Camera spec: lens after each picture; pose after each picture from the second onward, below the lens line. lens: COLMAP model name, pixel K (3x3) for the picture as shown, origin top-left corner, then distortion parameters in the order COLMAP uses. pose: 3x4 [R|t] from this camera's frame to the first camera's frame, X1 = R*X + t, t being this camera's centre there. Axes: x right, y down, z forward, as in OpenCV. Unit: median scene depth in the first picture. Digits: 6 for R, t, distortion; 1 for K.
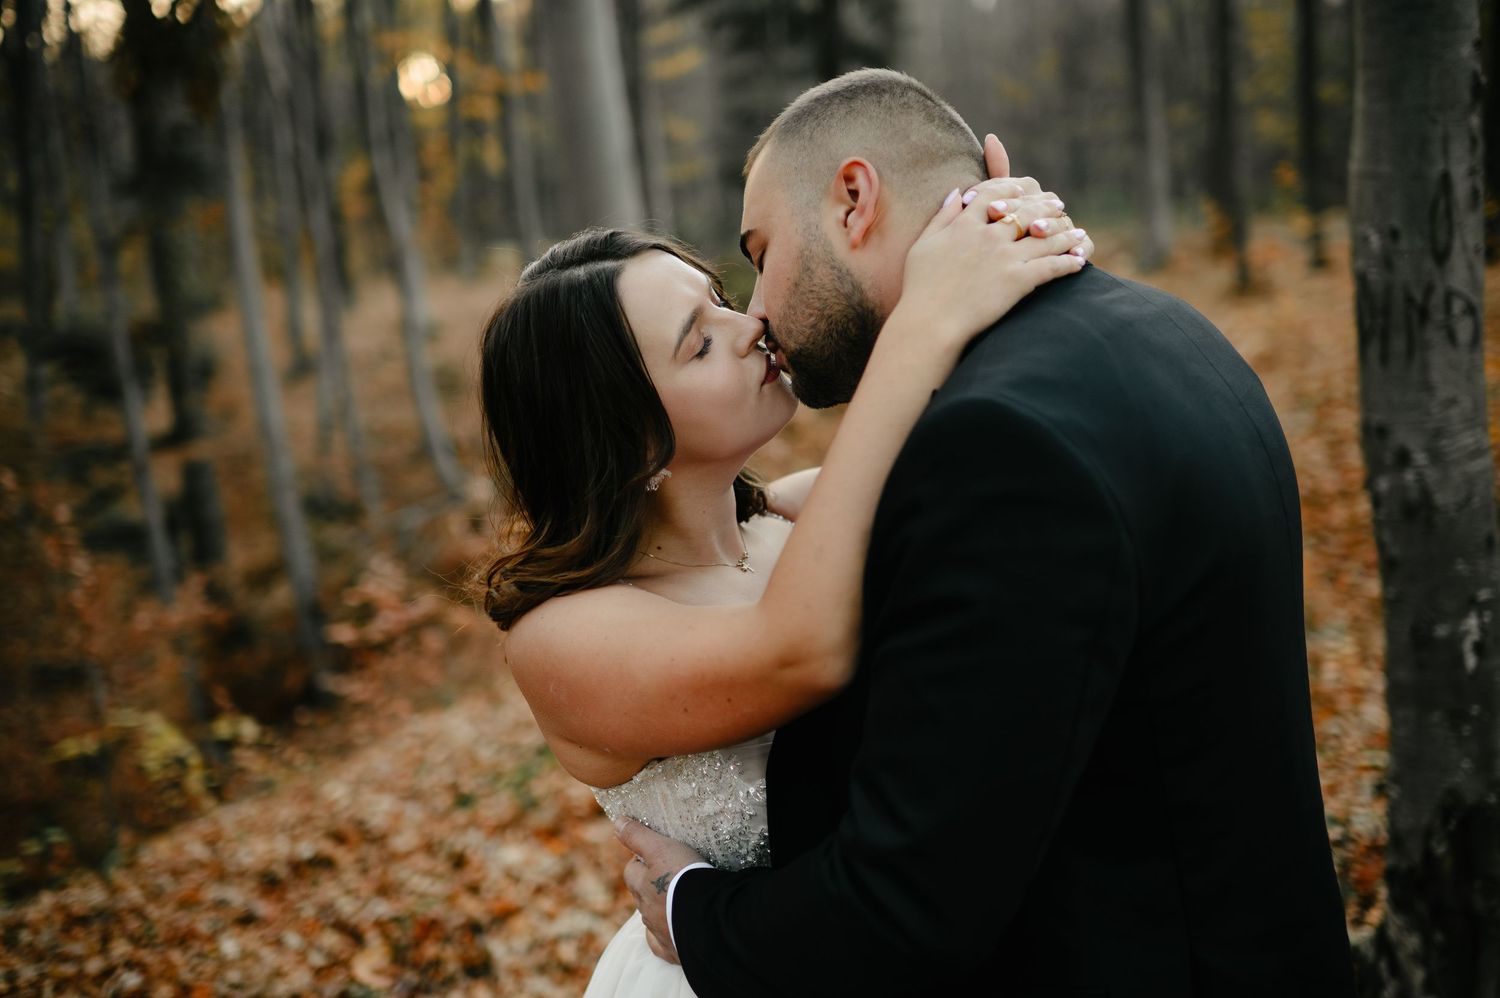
lens RADIAL K [[1472.5, 0, 690.5], [0, 1472.5, 499.8], [0, 0, 1]] dist [-0.058657, 0.027579]
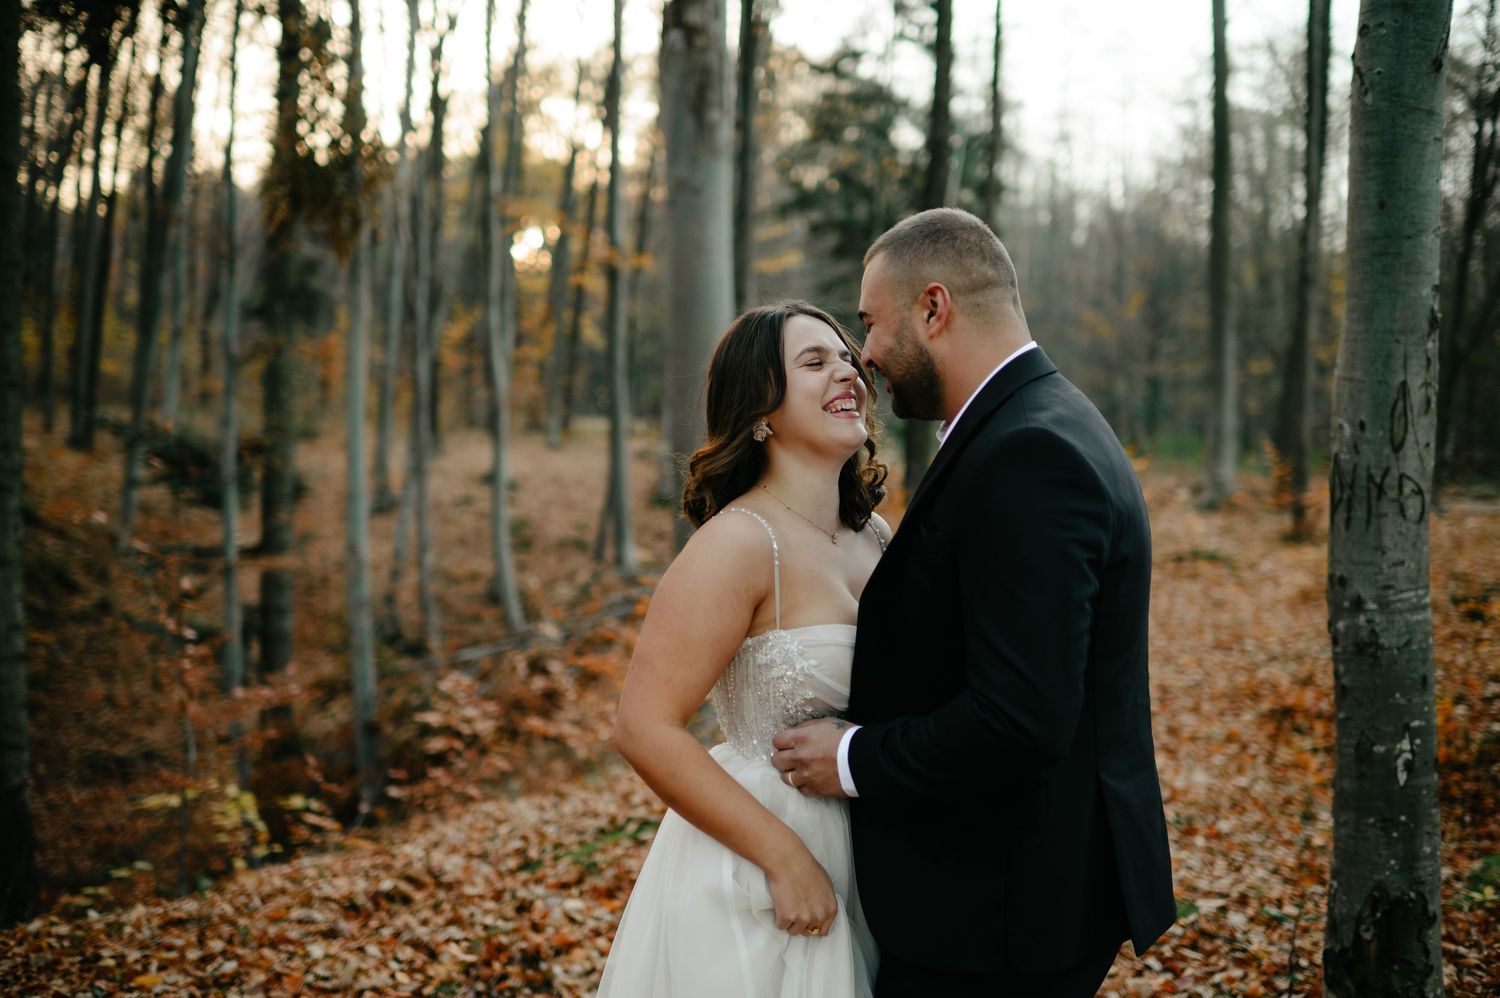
lens RADIAL K [[1527.7, 0, 750.0], [0, 1527.7, 499.0], [0, 0, 1]] dist [0.005669, -0.351093]
pose [[0.993630, 0.112615, -0.004208, -0.017412], [-0.112077, 0.983603, -0.141297, 0.085790], [-0.011773, 0.140869, 0.989958, -0.191709]]
